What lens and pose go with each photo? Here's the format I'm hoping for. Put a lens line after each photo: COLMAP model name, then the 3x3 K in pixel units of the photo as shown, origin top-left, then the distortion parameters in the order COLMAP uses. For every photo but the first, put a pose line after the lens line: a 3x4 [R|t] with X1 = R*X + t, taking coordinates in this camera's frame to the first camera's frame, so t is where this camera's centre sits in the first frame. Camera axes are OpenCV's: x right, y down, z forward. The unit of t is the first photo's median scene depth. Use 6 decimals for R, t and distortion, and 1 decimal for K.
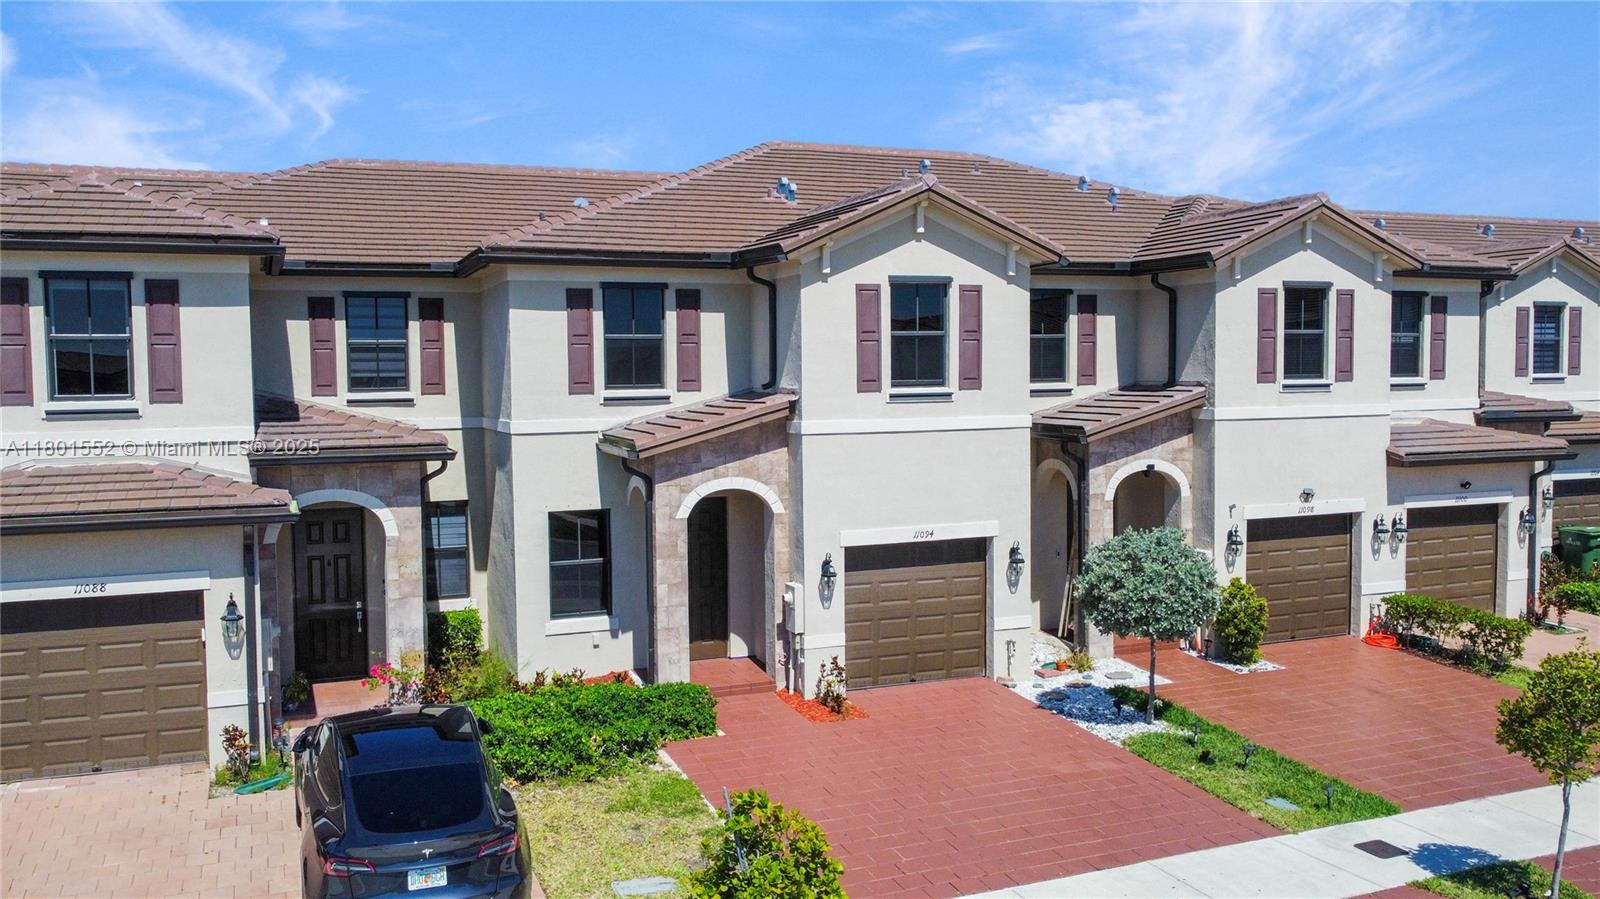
lens RADIAL K [[1306.9, 0, 800.0], [0, 1306.9, 449.5], [0, 0, 1]] dist [-0.002144, 0.002751]
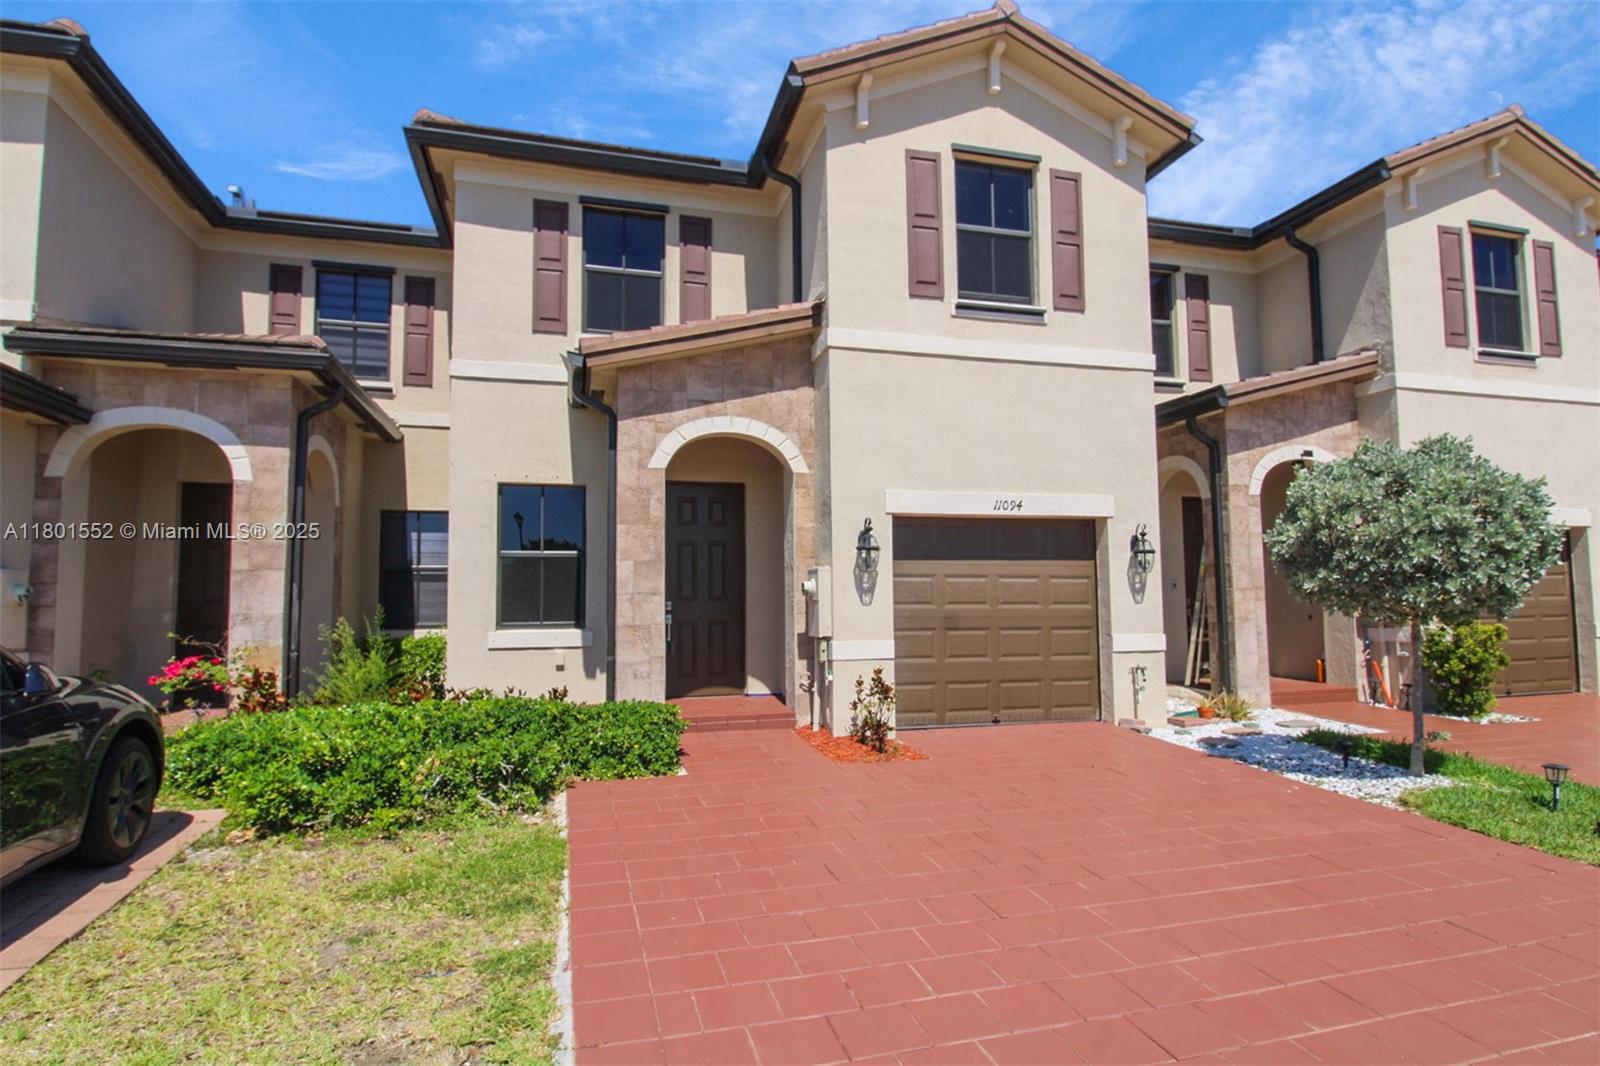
lens RADIAL K [[848.1, 0, 802.8], [0, 848.1, 558.0], [0, 0, 1]] dist [0.000459, -0.012227]
pose [[0.993395, -0.006703, -0.114545, 0.037590], [-0.006848, 0.993049, -0.117499, 0.148129], [0.114537, 0.117507, 0.986445, 0.547209]]
